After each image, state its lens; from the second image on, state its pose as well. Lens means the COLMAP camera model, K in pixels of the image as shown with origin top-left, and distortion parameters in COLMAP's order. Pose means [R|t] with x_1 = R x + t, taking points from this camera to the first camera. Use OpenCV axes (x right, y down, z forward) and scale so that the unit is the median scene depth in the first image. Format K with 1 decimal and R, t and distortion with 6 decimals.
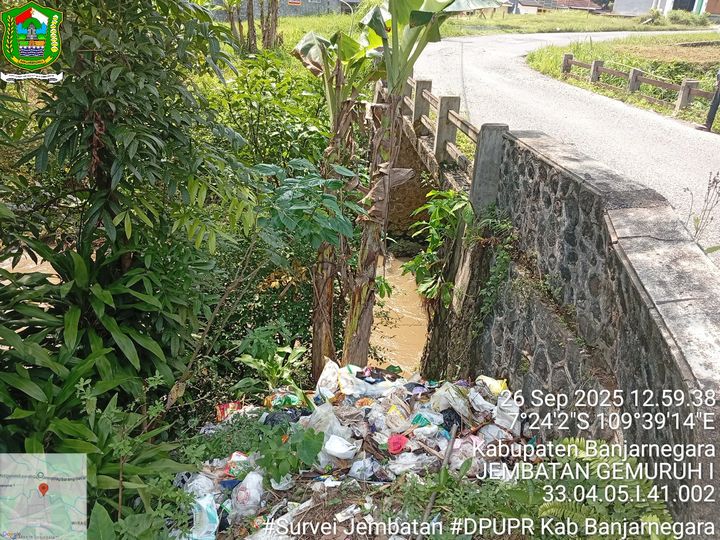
lens RADIAL K [[556.5, 0, 360.0], [0, 556.5, 270.0], [0, 0, 1]] dist [-0.032029, -0.003230]
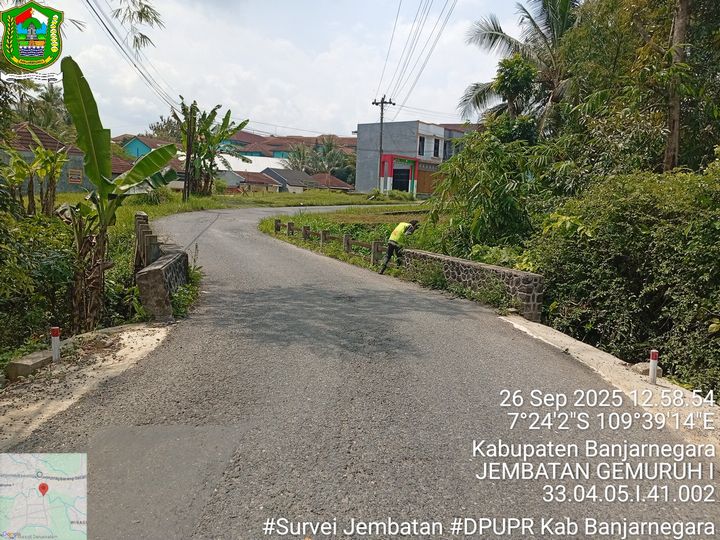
lens RADIAL K [[556.5, 0, 360.0], [0, 556.5, 270.0], [0, 0, 1]] dist [-0.032029, -0.003230]
pose [[0.937216, -0.033324, 0.347153, 0.061203], [0.132547, 0.954765, -0.266188, 0.134623], [-0.322579, 0.295490, 0.899238, -0.301837]]
